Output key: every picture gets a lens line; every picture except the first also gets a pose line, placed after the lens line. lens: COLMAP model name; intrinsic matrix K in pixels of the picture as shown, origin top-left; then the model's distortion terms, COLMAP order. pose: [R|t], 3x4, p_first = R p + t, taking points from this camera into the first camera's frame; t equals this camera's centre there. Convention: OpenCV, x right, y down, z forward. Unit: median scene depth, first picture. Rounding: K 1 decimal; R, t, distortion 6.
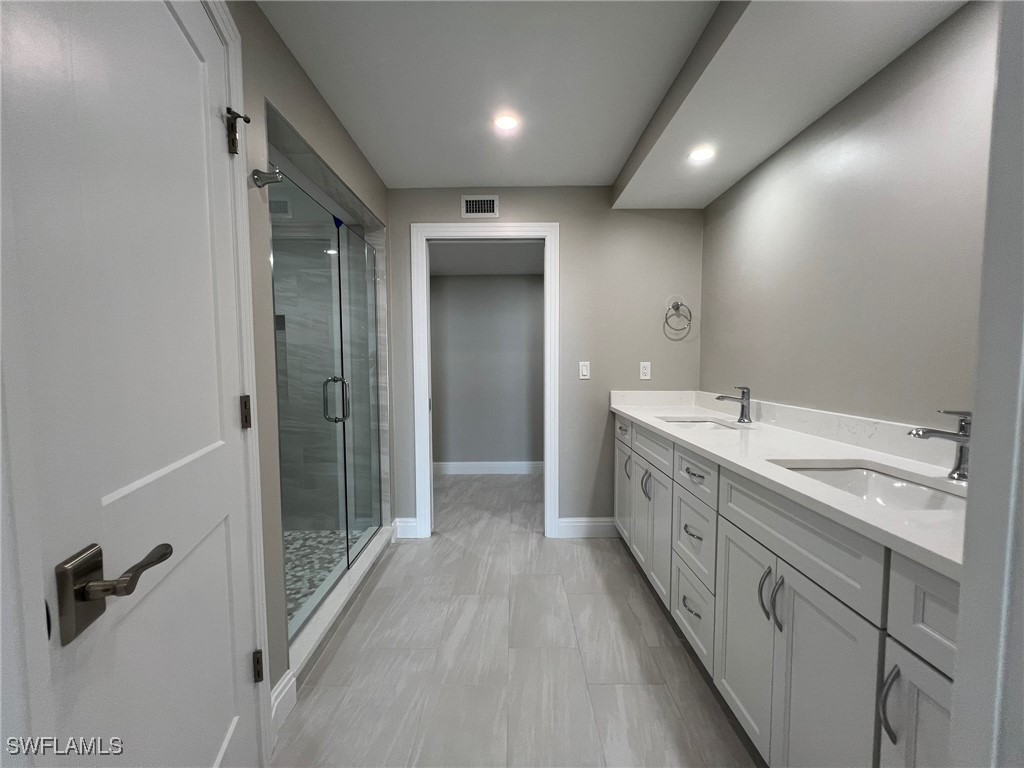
lens RADIAL K [[411.5, 0, 508.2], [0, 411.5, 383.5], [0, 0, 1]] dist [0.001660, -0.000066]
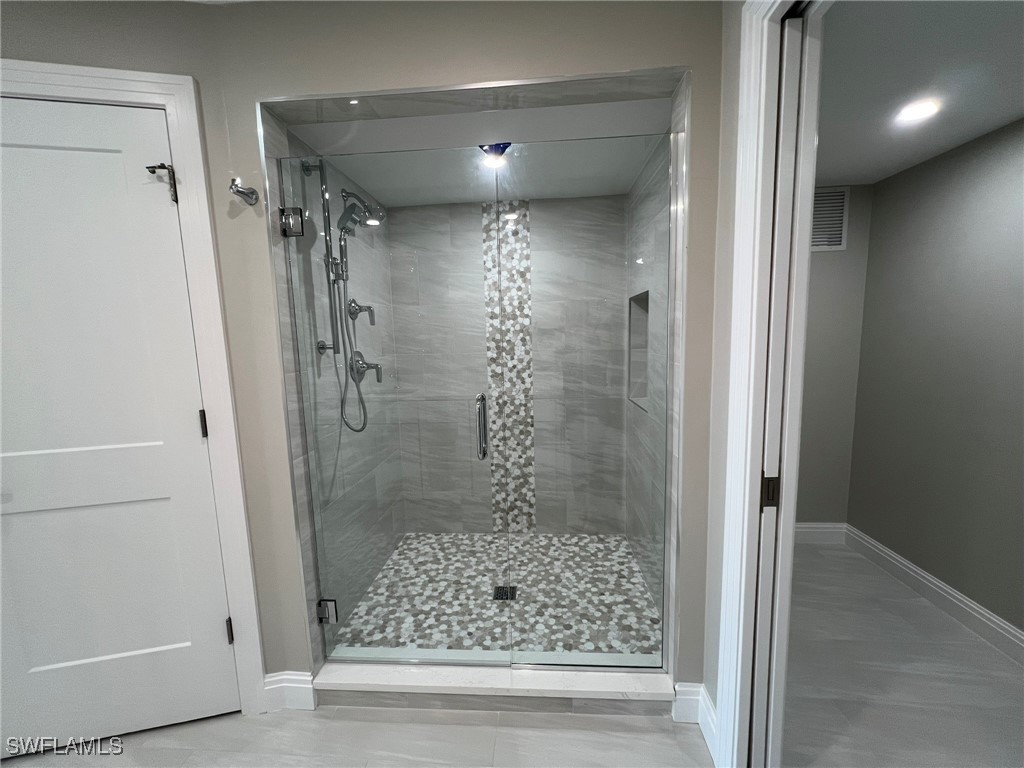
lens RADIAL K [[411.5, 0, 515.4], [0, 411.5, 386.6], [0, 0, 1]] dist [0.001660, -0.000066]
pose [[-0.059502, 0.137772, -0.988675, 0.225982], [-0.032039, 0.989656, 0.139837, -0.112767], [0.997714, 0.039997, -0.054472, 0.968509]]
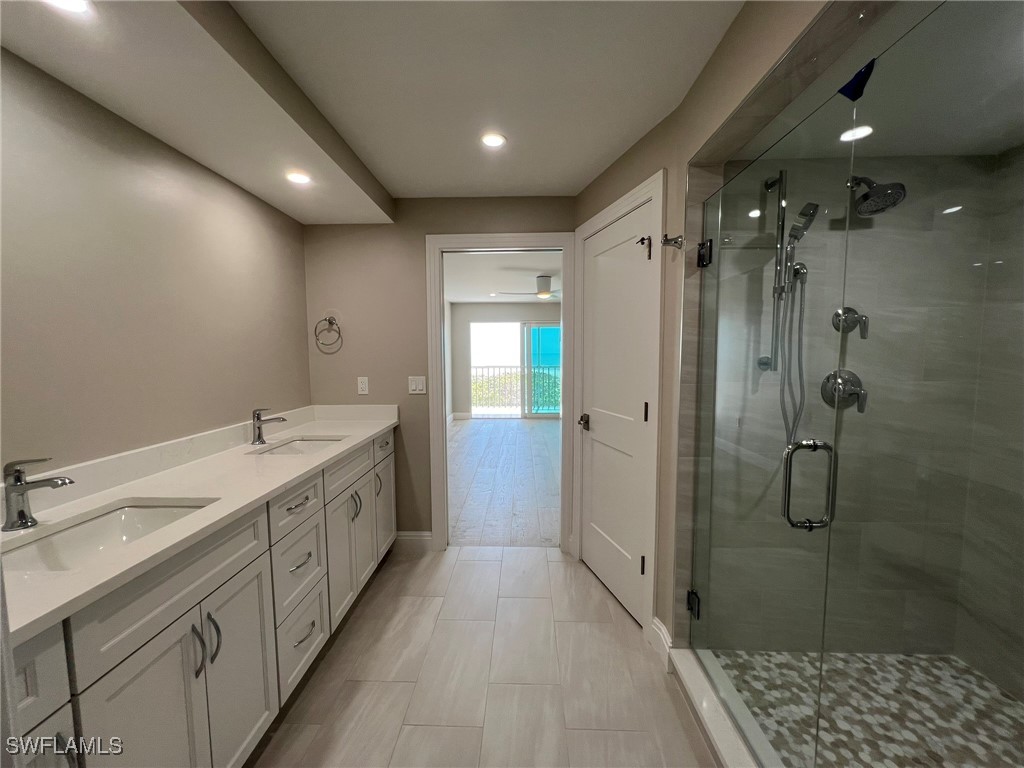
lens RADIAL K [[411.5, 0, 511.9], [0, 411.5, 386.8], [0, 0, 1]] dist [0.001660, -0.000066]
pose [[-0.999753, 0.010667, 0.019475, -0.062086], [0.013332, 0.989738, 0.142270, -0.136197], [-0.017758, 0.142494, -0.989636, 1.312477]]
